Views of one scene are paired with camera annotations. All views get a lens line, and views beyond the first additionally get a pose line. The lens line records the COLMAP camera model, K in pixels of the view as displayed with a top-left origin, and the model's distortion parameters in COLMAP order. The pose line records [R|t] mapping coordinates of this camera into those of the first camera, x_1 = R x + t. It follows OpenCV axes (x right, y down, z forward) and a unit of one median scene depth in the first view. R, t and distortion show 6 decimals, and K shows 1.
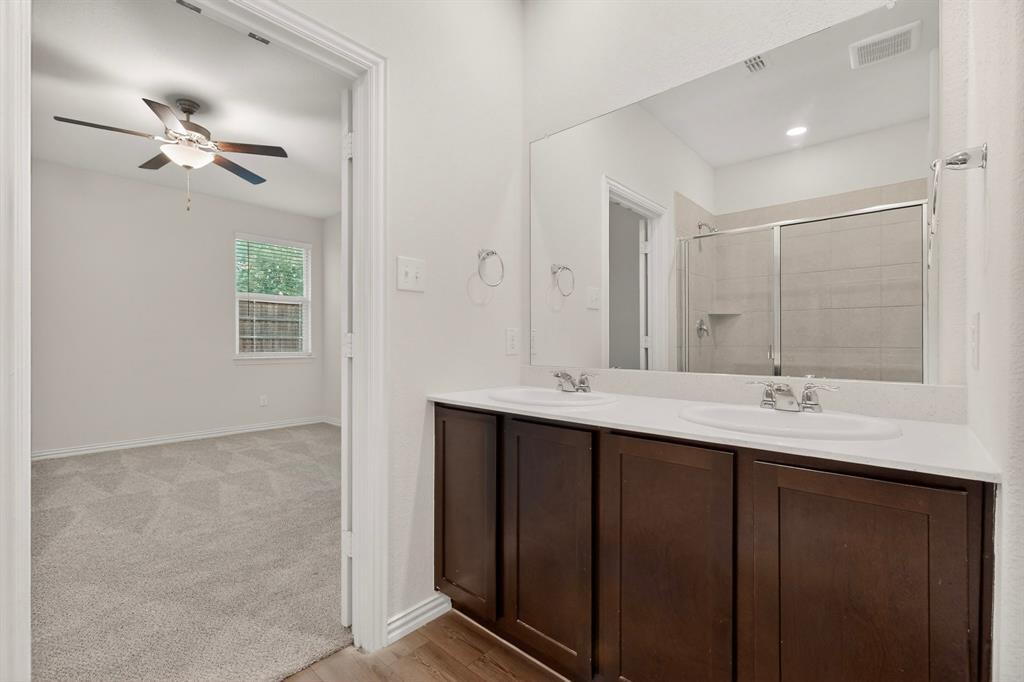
lens RADIAL K [[447.0, 0, 511.6], [0, 447.0, 341.4], [0, 0, 1]] dist [-0.008268, -0.000434]
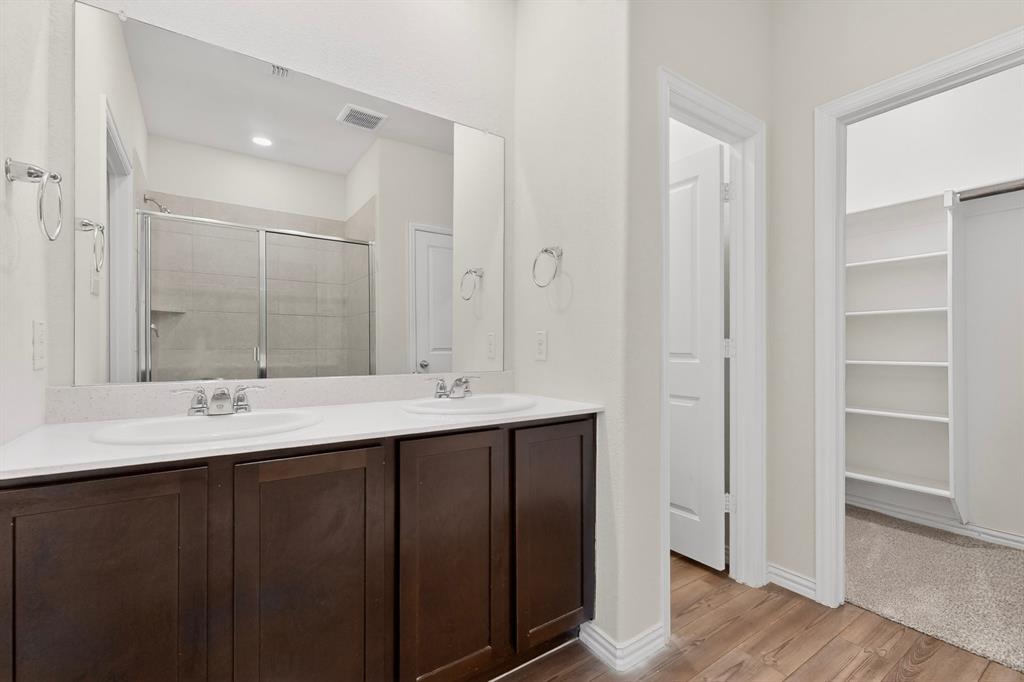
lens RADIAL K [[447.0, 0, 507.8], [0, 447.0, 342.2], [0, 0, 1]] dist [-0.008268, -0.000434]
pose [[0.210331, 0.007404, 0.977602, -0.247140], [-0.004475, 0.999968, -0.006610, -0.000232], [-0.977620, -0.002984, 0.210358, 0.218170]]
